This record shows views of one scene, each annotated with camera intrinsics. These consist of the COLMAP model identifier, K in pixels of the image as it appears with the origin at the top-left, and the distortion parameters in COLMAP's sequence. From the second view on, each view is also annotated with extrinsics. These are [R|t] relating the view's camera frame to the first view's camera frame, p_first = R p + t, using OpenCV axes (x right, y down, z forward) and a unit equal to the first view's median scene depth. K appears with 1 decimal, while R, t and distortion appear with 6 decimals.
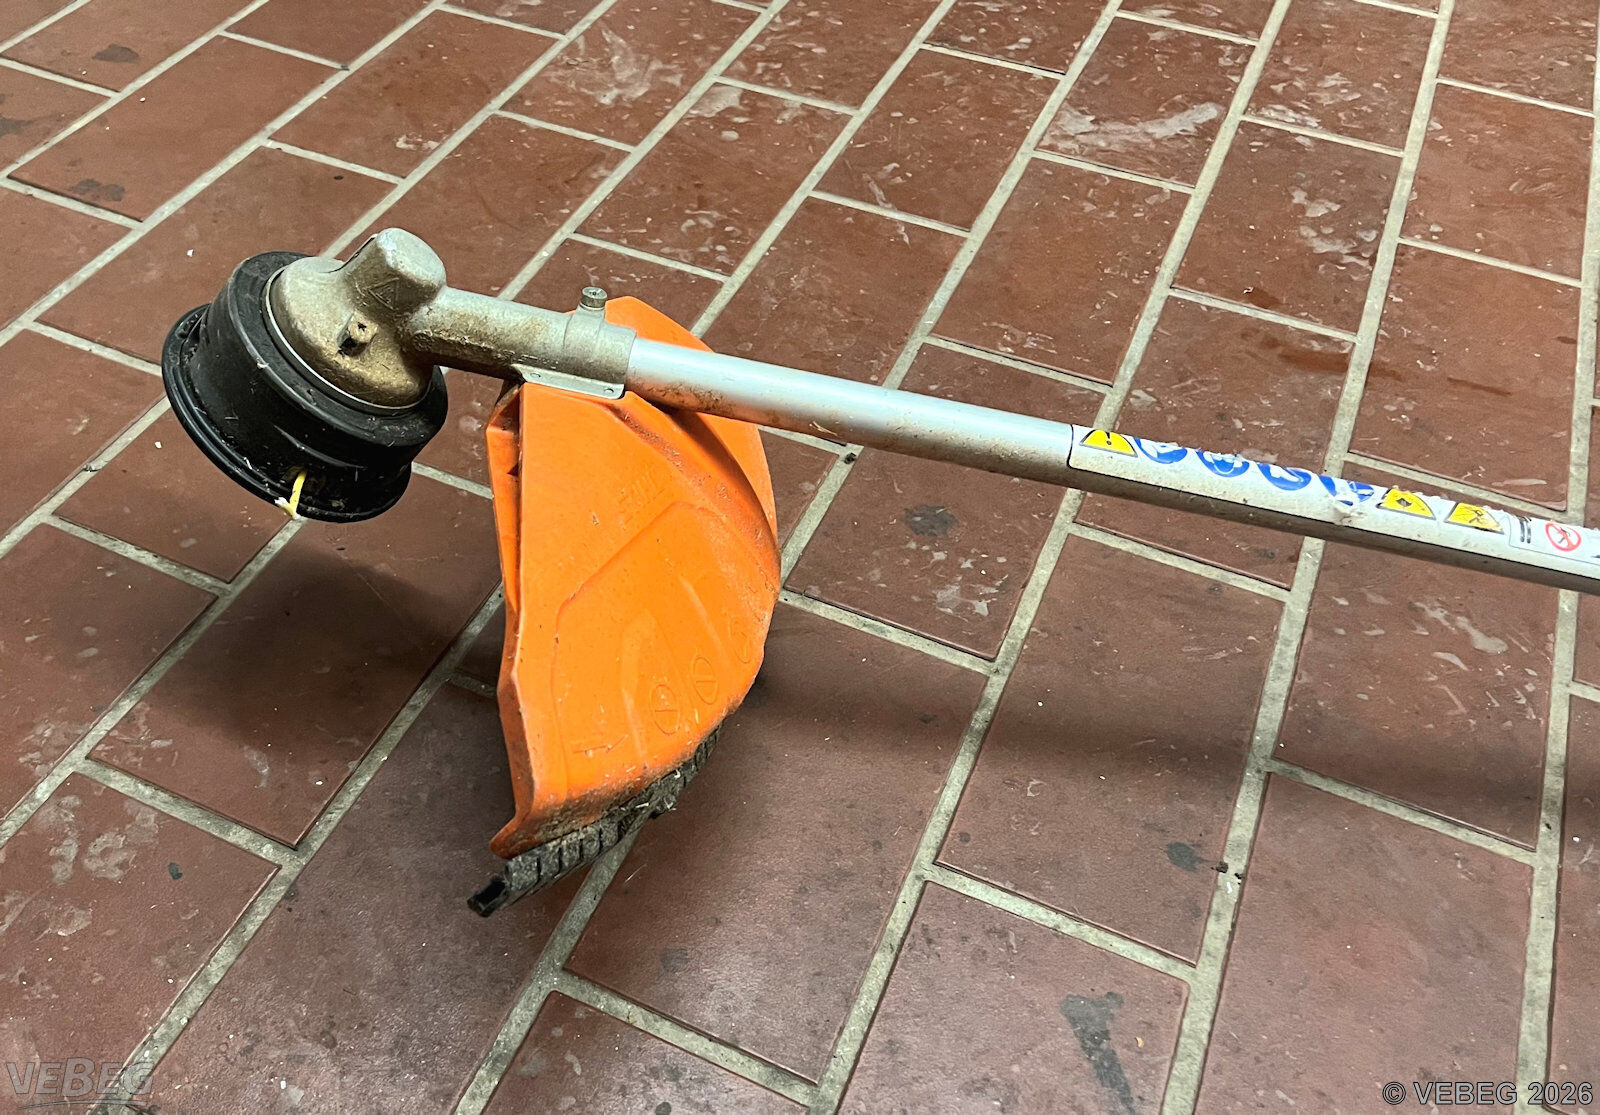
lens RADIAL K [[1764.3, 0, 799.6], [0, 1764.3, 557.7], [0, 0, 1]] dist [0.047494, 0.000000]
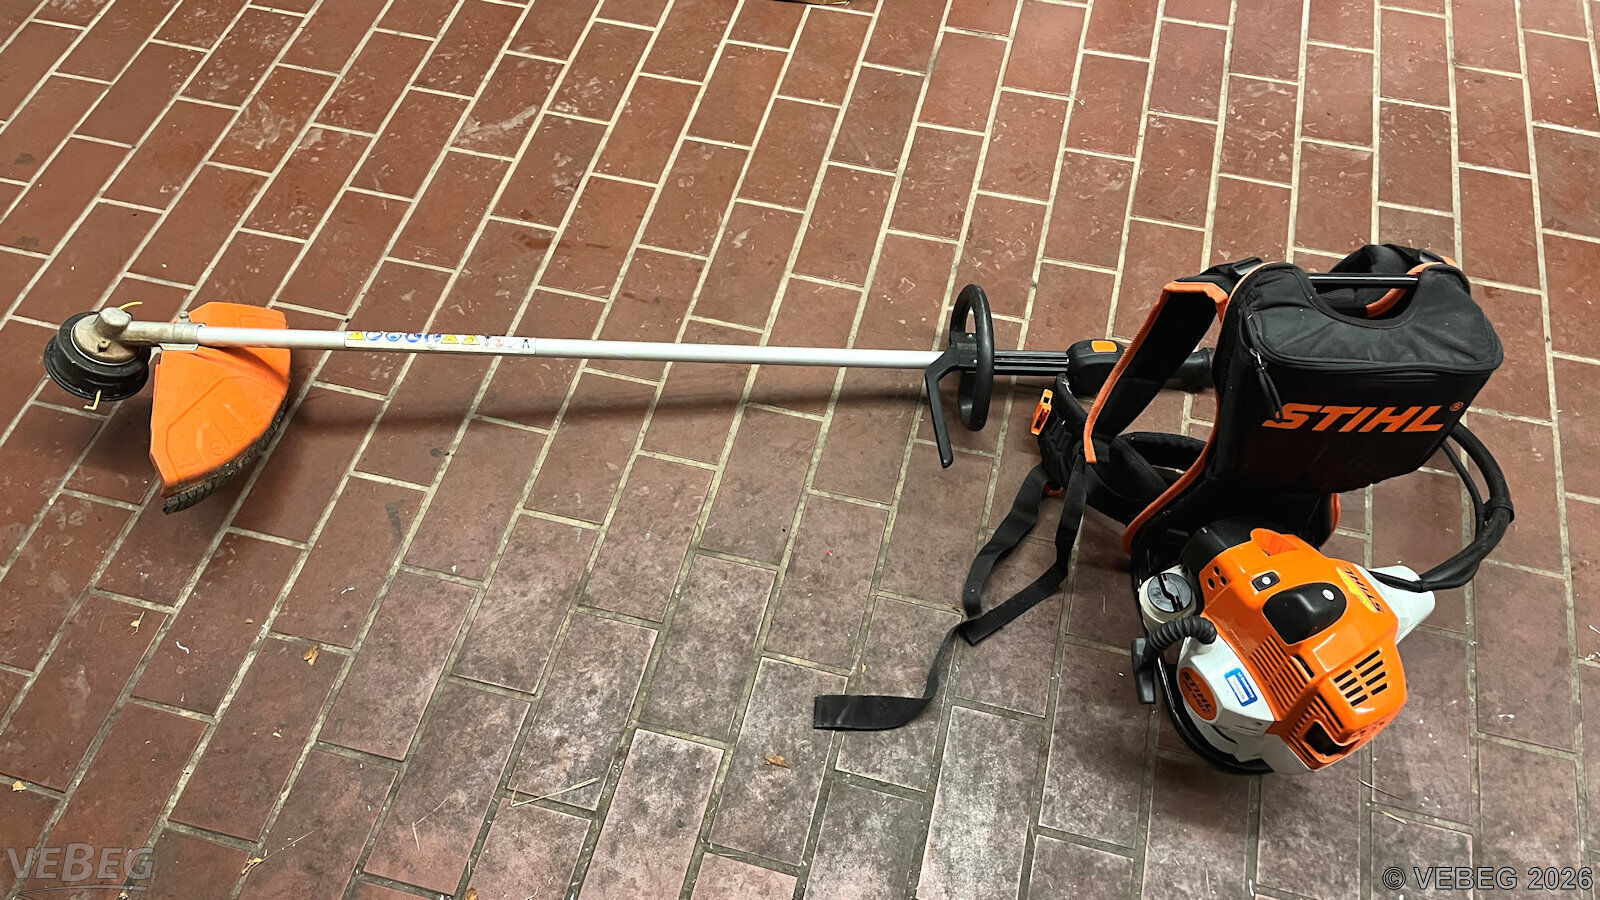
lens RADIAL K [[1224.1, 0, 804.5], [0, 1224.1, 449.8], [0, 0, 1]] dist [0.052401, -0.043466]
pose [[0.979854, -0.186340, 0.071854, 0.448341], [0.169902, 0.966872, 0.190502, -0.088714], [-0.104971, -0.174456, 0.979054, -0.760331]]
